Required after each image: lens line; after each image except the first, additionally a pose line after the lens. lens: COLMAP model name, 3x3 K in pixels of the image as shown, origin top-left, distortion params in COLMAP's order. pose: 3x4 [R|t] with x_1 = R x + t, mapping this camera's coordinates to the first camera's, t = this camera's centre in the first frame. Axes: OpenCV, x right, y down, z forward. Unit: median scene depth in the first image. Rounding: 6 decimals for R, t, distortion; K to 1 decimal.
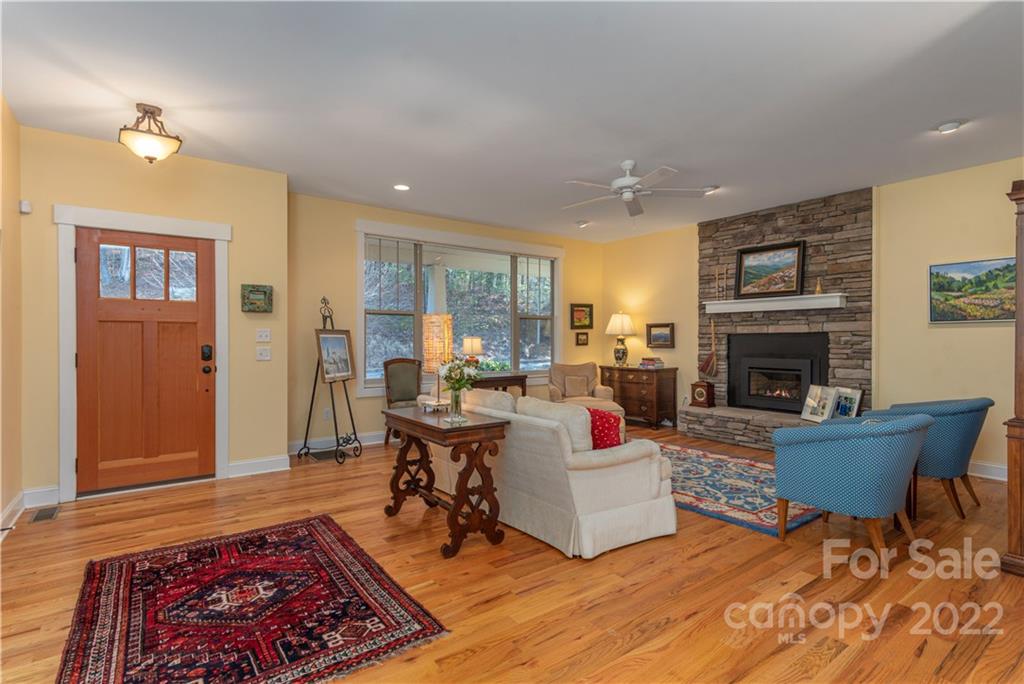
lens RADIAL K [[509.0, 0, 512.0], [0, 509.0, 342.0], [0, 0, 1]] dist [-0.023078, 0.000349]
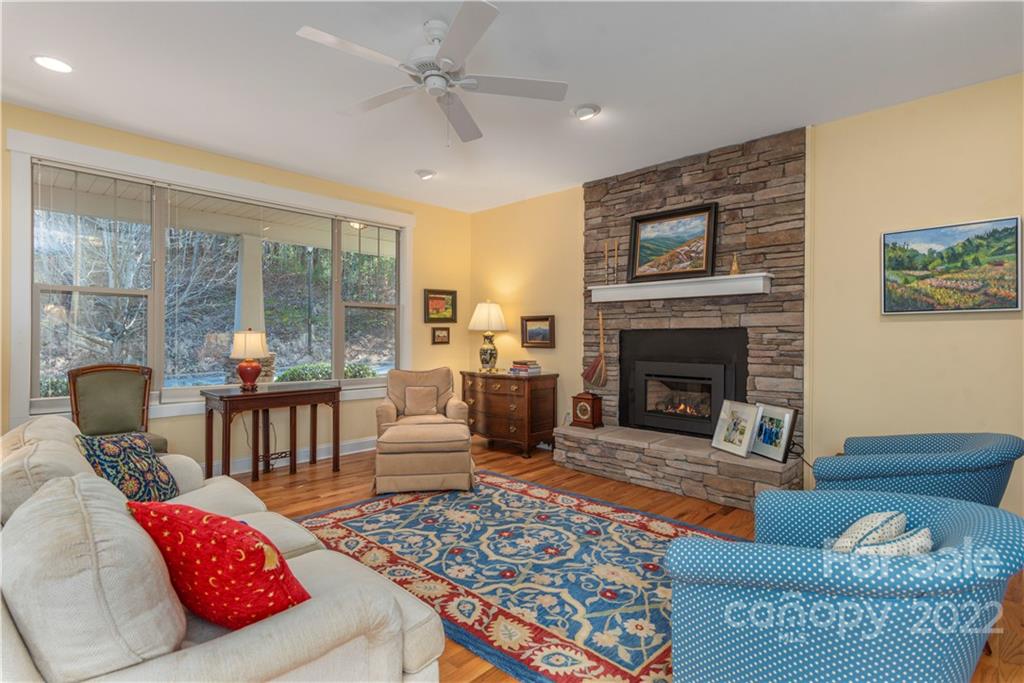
lens RADIAL K [[509.0, 0, 512.0], [0, 509.0, 341.5], [0, 0, 1]] dist [-0.023078, 0.000349]
pose [[0.987437, 0.003486, 0.157974, 0.146527], [-0.003806, 0.999991, 0.001723, 0.000857], [-0.157967, -0.002303, 0.987442, 0.275219]]
